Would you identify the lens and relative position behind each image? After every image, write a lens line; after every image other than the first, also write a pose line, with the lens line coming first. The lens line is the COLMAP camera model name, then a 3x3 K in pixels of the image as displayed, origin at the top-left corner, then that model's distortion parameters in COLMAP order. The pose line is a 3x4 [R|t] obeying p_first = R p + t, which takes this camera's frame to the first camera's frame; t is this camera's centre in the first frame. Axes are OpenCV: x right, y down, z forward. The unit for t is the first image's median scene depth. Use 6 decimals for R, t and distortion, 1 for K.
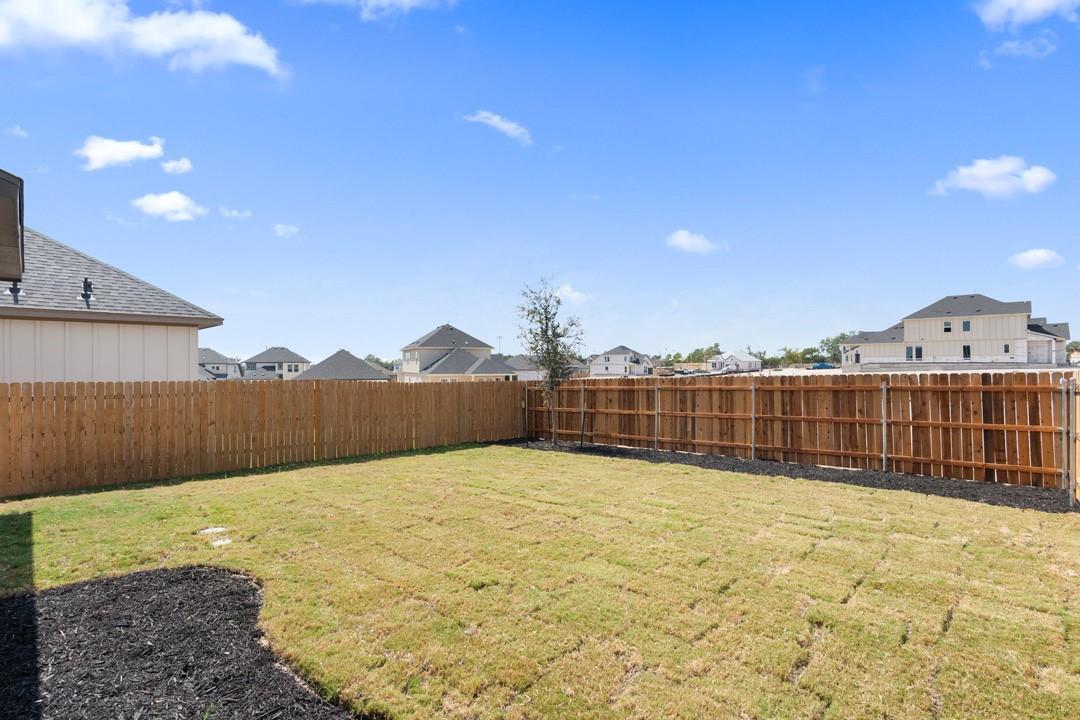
lens RADIAL K [[491.3, 0, 540.6], [0, 491.3, 361.1], [0, 0, 1]] dist [-0.000659, -0.005288]
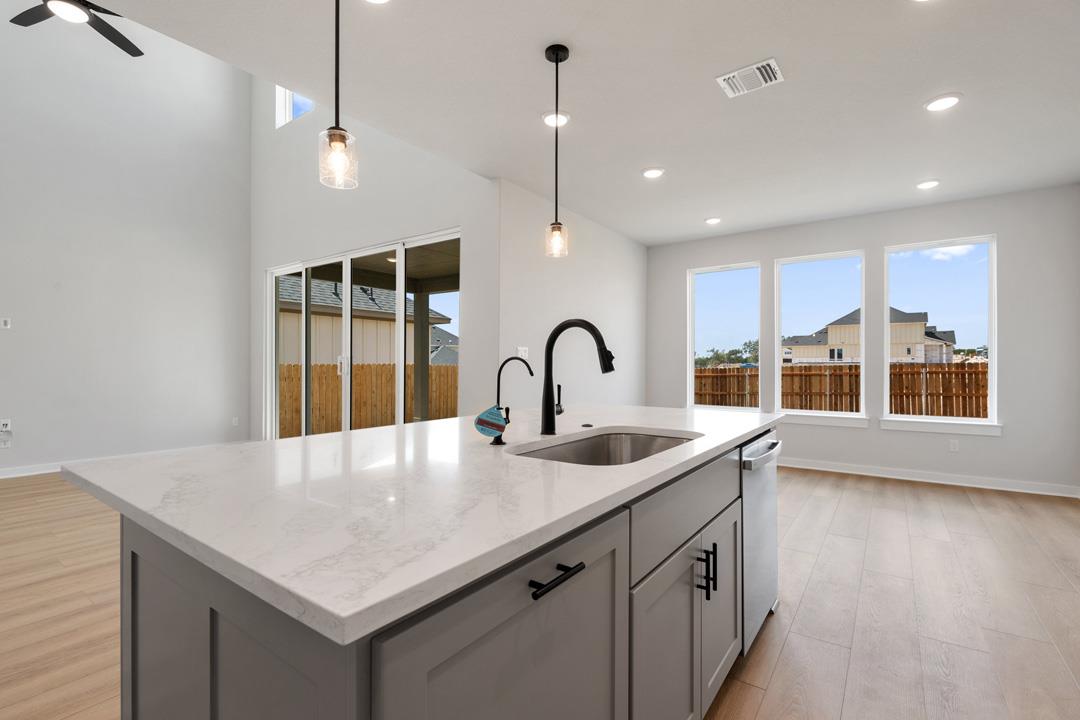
lens RADIAL K [[491.3, 0, 545.3], [0, 491.3, 356.5], [0, 0, 1]] dist [-0.000659, -0.005288]
pose [[0.989122, 0.008650, 0.146843, -0.097407], [-0.007551, 0.999939, -0.008044, 0.003811], [-0.146904, 0.006847, 0.989127, -0.048749]]
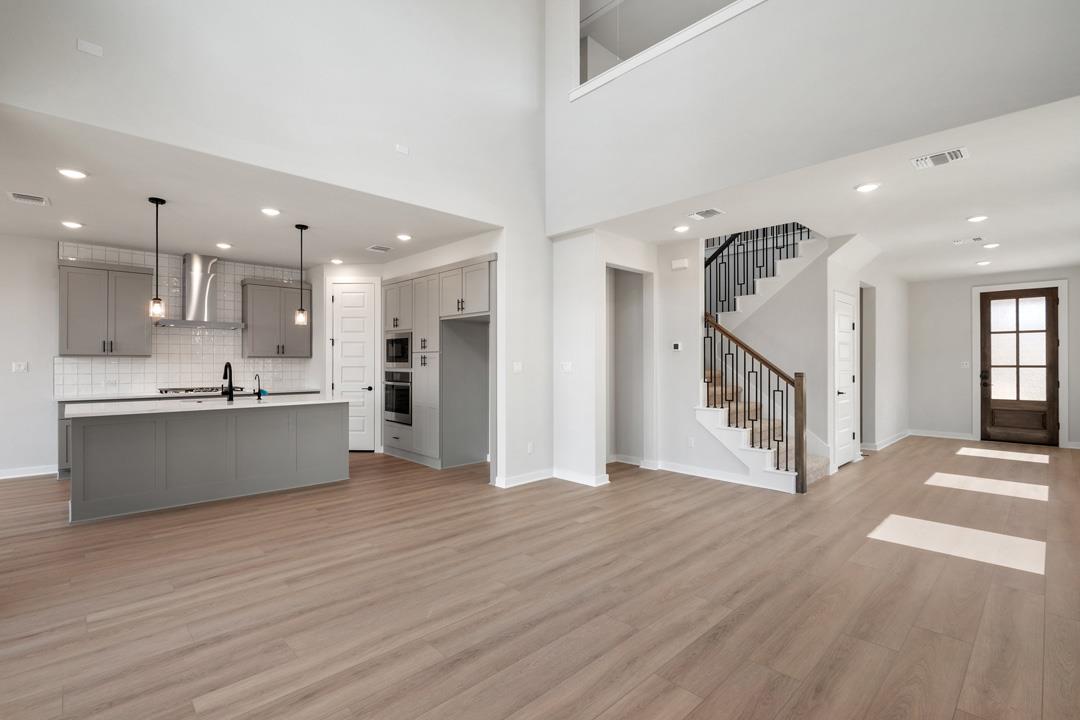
lens RADIAL K [[491.3, 0, 530.9], [0, 491.3, 357.3], [0, 0, 1]] dist [-0.000659, -0.005288]
pose [[-0.998562, 0.006533, 0.053213, -0.142751], [0.005600, 0.999828, -0.017668, 0.002565], [-0.053319, -0.017345, -0.998427, 0.049385]]
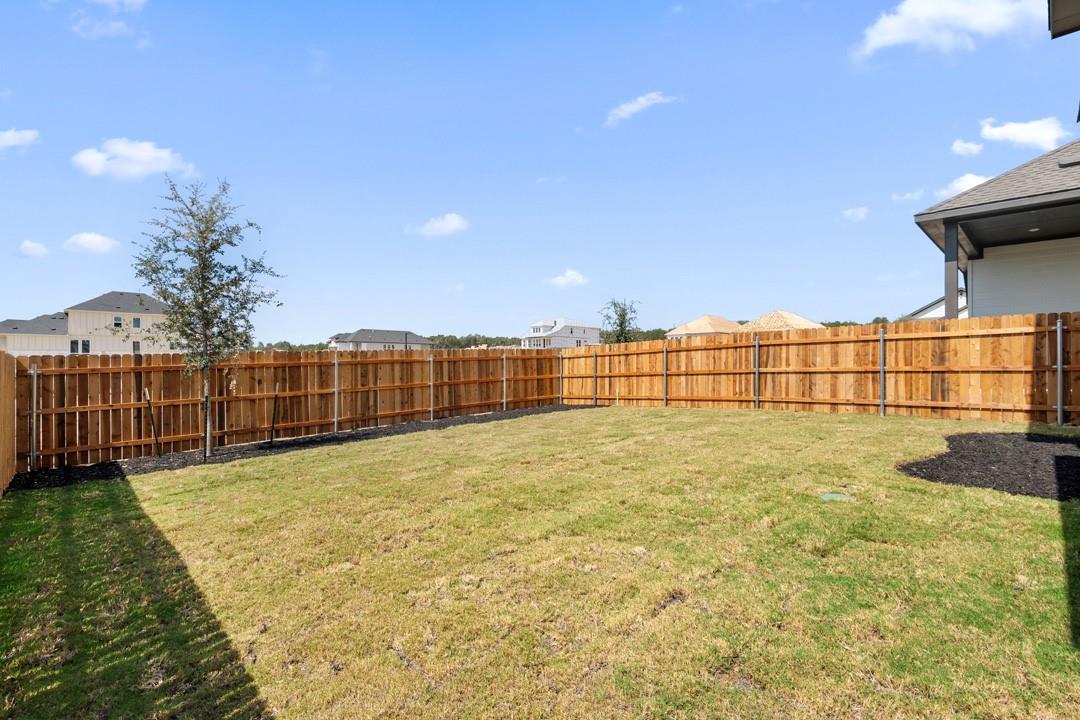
lens RADIAL K [[491.3, 0, 544.5], [0, 491.3, 363.2], [0, 0, 1]] dist [-0.000659, -0.005288]
pose [[0.047415, 0.004383, 0.998866, -0.117645], [-0.008732, 0.999954, -0.003973, 0.010836], [-0.998837, -0.008534, 0.047451, 0.110874]]
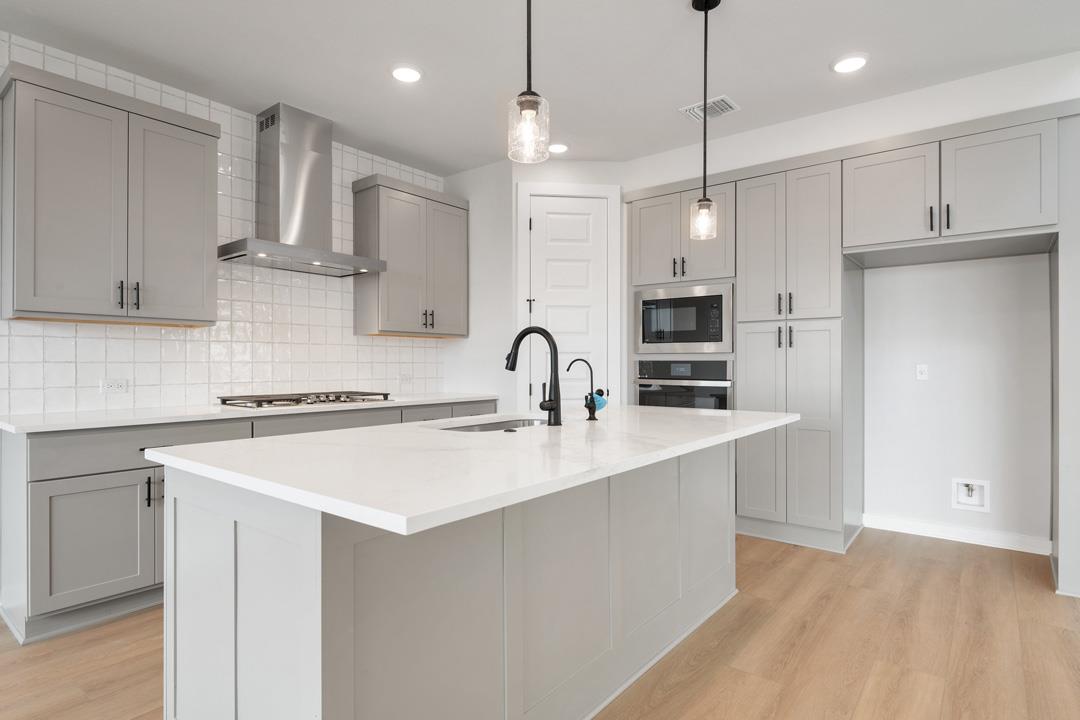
lens RADIAL K [[562.2, 0, 532.5], [0, 562.2, 364.5], [0, 0, 1]] dist [-0.005295, 0.000473]
pose [[-0.996543, 0.006413, -0.082830, -0.088868], [0.006715, 0.999972, -0.003366, 0.004123], [0.082806, -0.003911, -0.996558, 0.009841]]
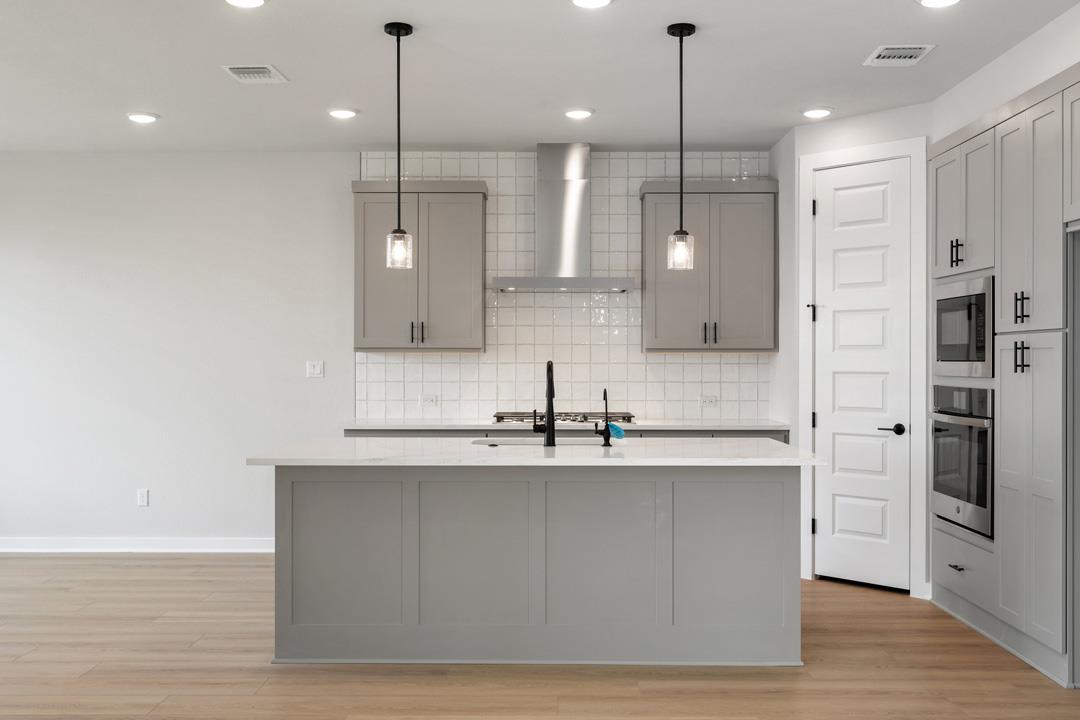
lens RADIAL K [[1036.1, 0, 551.3], [0, 1036.1, 363.1], [0, 0, 1]] dist [-0.008205, 0.000000]
pose [[-0.689519, 0.004268, 0.724255, -0.145072], [-0.001712, 0.999970, -0.007523, 0.002417], [-0.724266, -0.006428, -0.689491, 0.026340]]
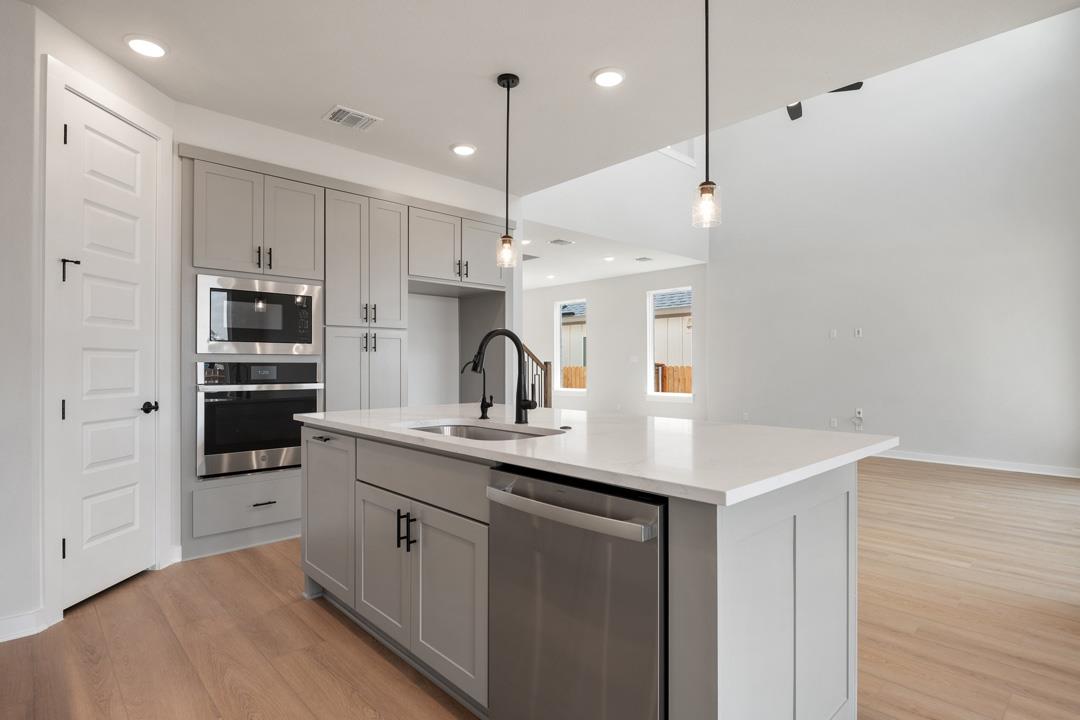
lens RADIAL K [[562.2, 0, 542.9], [0, 562.2, 360.2], [0, 0, 1]] dist [-0.005295, 0.000473]
pose [[-0.056805, -0.001554, -0.998384, -0.057113], [0.008200, 0.999964, -0.002023, 0.003717], [0.998352, -0.008302, -0.056790, -0.019559]]
